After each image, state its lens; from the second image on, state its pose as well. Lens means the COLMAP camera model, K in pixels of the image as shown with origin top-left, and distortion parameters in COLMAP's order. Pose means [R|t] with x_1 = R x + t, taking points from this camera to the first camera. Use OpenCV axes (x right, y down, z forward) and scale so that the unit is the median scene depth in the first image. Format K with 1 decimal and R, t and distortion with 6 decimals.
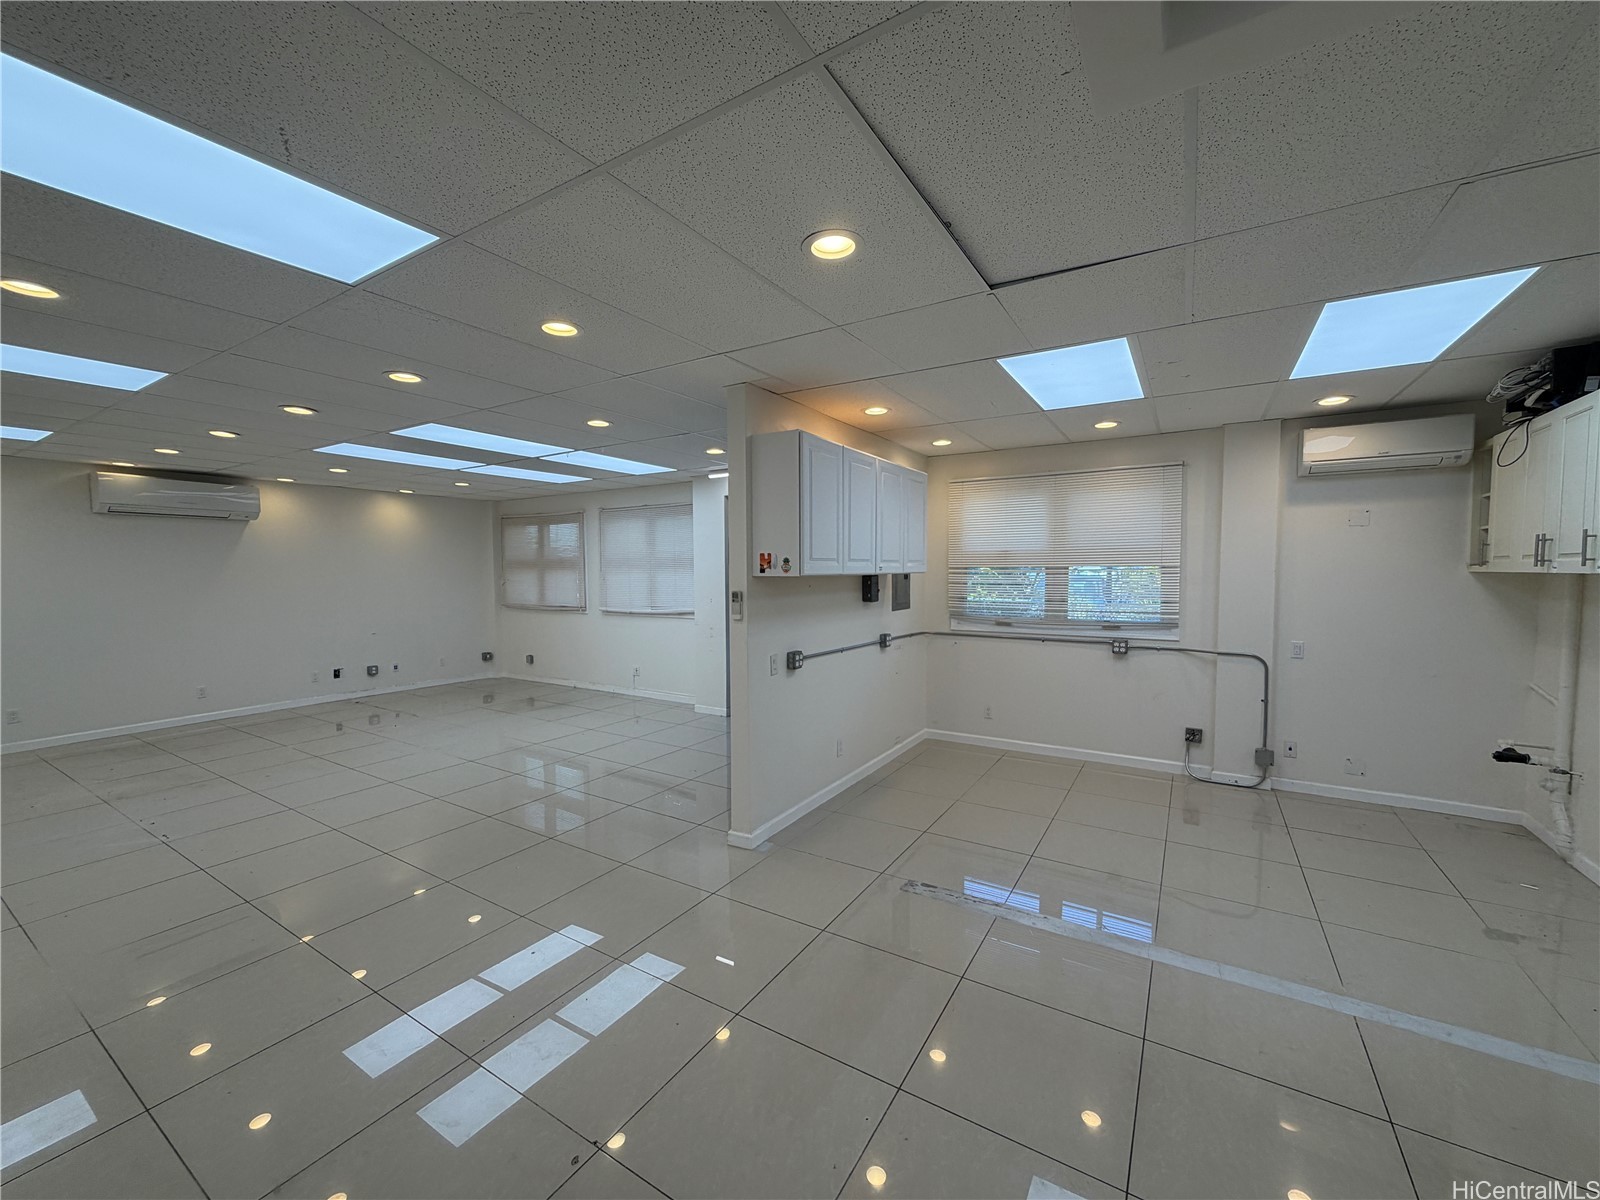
lens RADIAL K [[637.0, 0, 796.3], [0, 637.0, 604.3], [0, 0, 1]] dist [-0.000224, -0.000202]
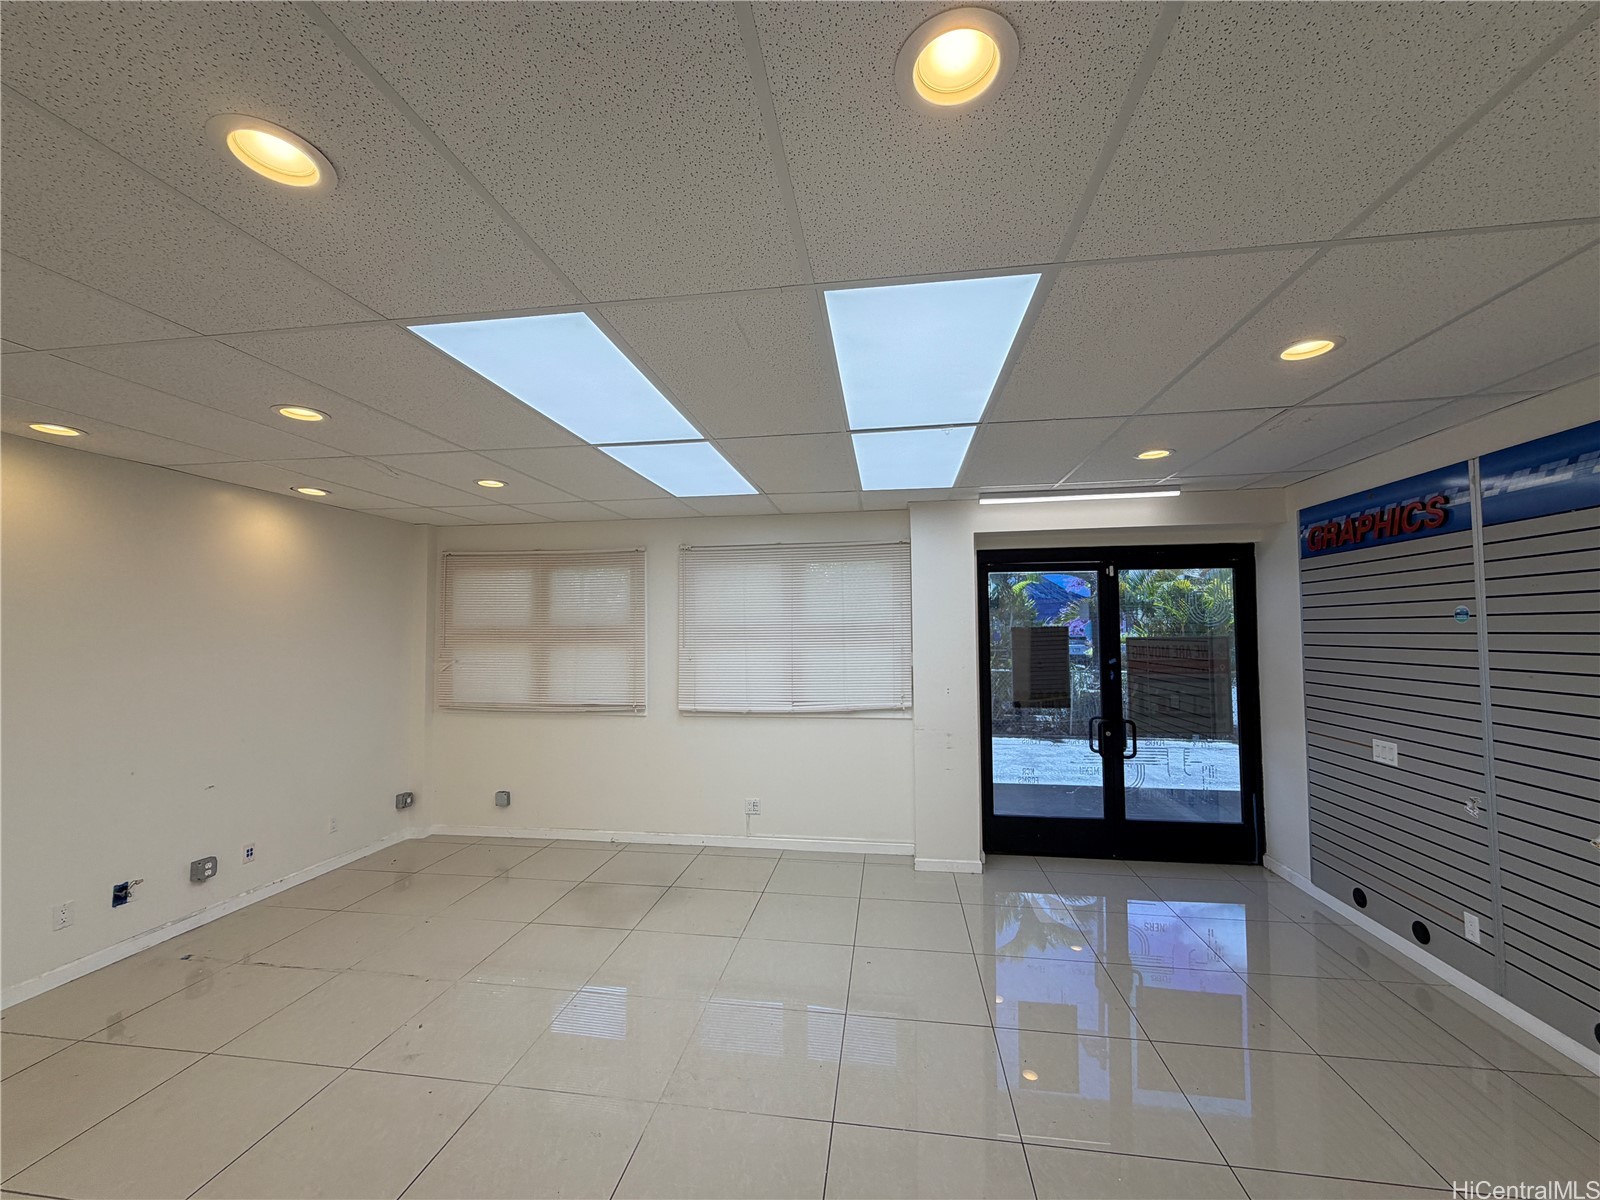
lens RADIAL K [[637.0, 0, 796.3], [0, 637.0, 604.3], [0, 0, 1]] dist [-0.000224, -0.000202]
pose [[0.916179, 0.015929, 0.400452, -0.807818], [0.024882, 0.995021, -0.096506, -0.052889], [-0.399996, 0.098381, 0.911221, 0.692615]]
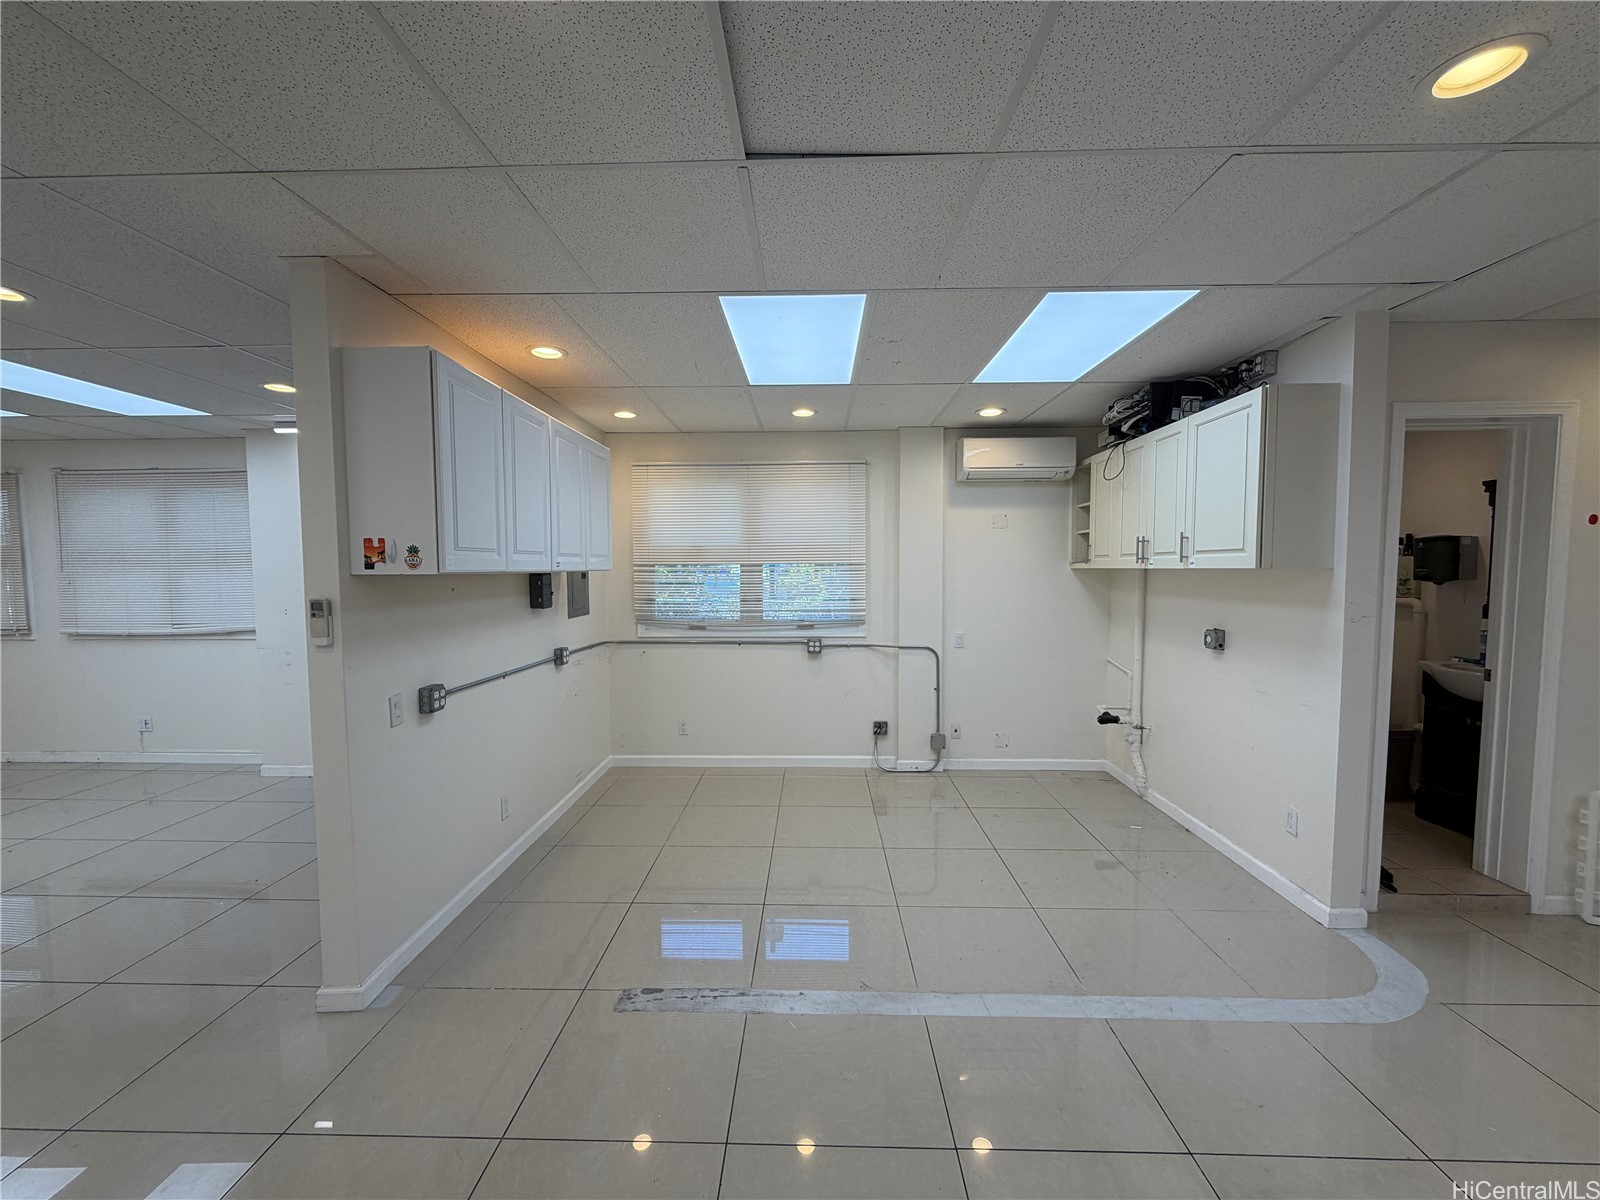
lens RADIAL K [[637.0, 0, 796.3], [0, 637.0, 604.3], [0, 0, 1]] dist [-0.000224, -0.000202]
pose [[0.863522, -0.028057, 0.503529, -0.005185], [0.028044, 0.999578, 0.007603, -0.005993], [-0.503530, 0.007556, 0.863945, 0.188346]]
